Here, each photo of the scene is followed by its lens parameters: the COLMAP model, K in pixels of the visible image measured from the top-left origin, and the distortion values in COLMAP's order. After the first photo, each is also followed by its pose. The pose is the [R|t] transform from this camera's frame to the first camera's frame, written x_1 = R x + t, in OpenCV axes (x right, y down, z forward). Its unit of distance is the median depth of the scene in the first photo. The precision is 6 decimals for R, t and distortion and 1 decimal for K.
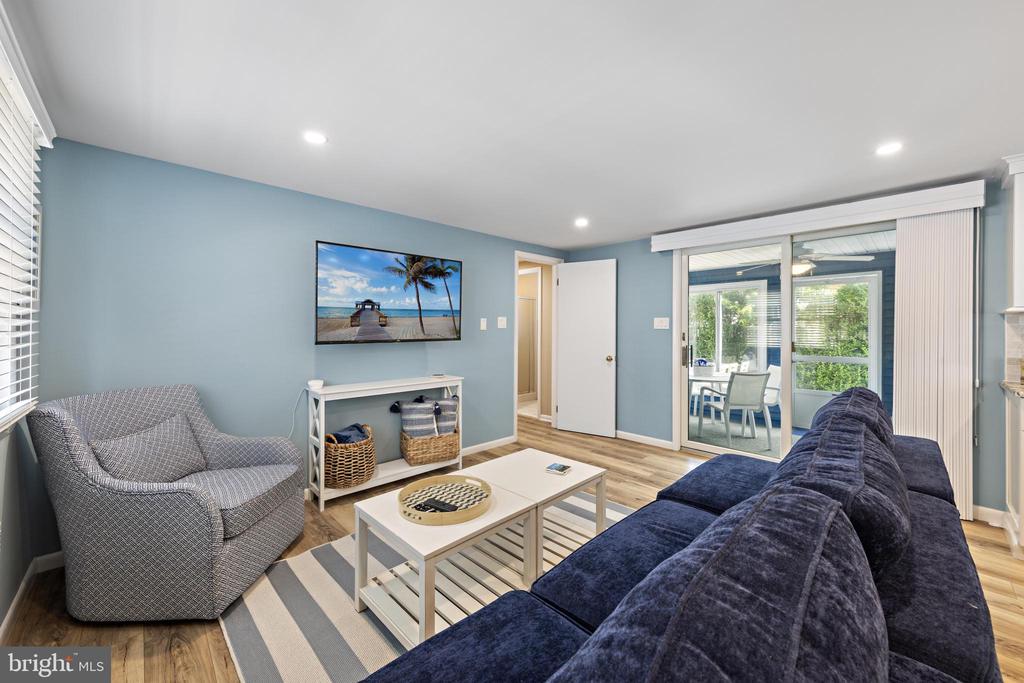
lens RADIAL K [[401.8, 0, 512.0], [0, 401.8, 341.5], [0, 0, 1]] dist [0.020548, -0.000008]
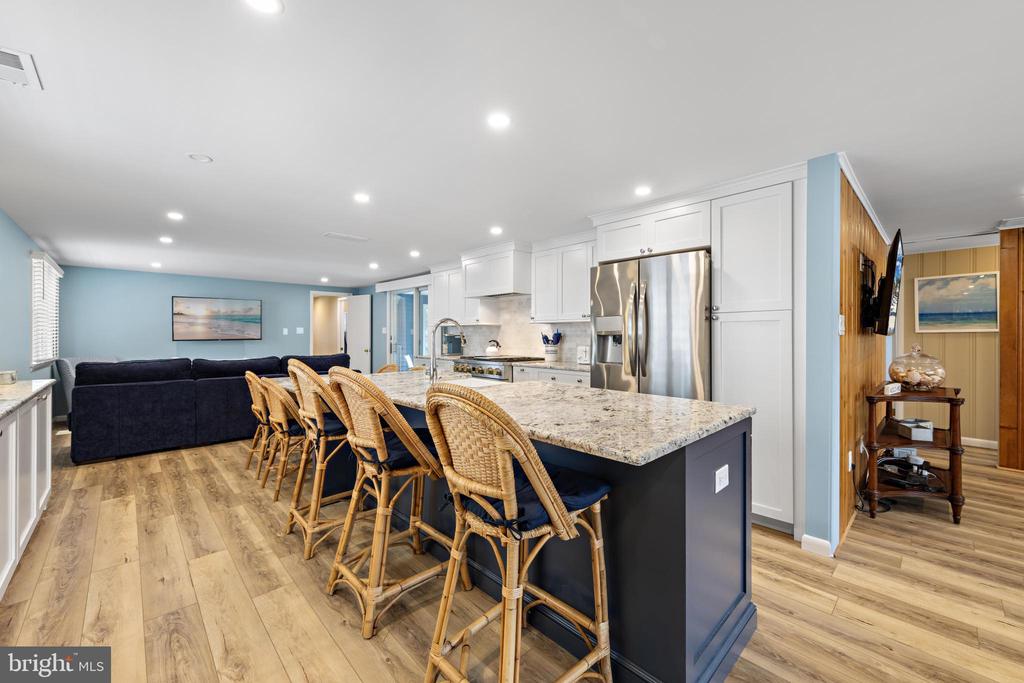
lens RADIAL K [[400.9, 0, 512.0], [0, 400.9, 341.5], [0, 0, 1]] dist [-0.001227, -0.000125]
pose [[0.999821, -0.003241, 0.018627, 0.879962], [0.003143, 0.999981, 0.005251, -0.003743], [-0.018644, -0.005191, 0.999813, -0.821221]]
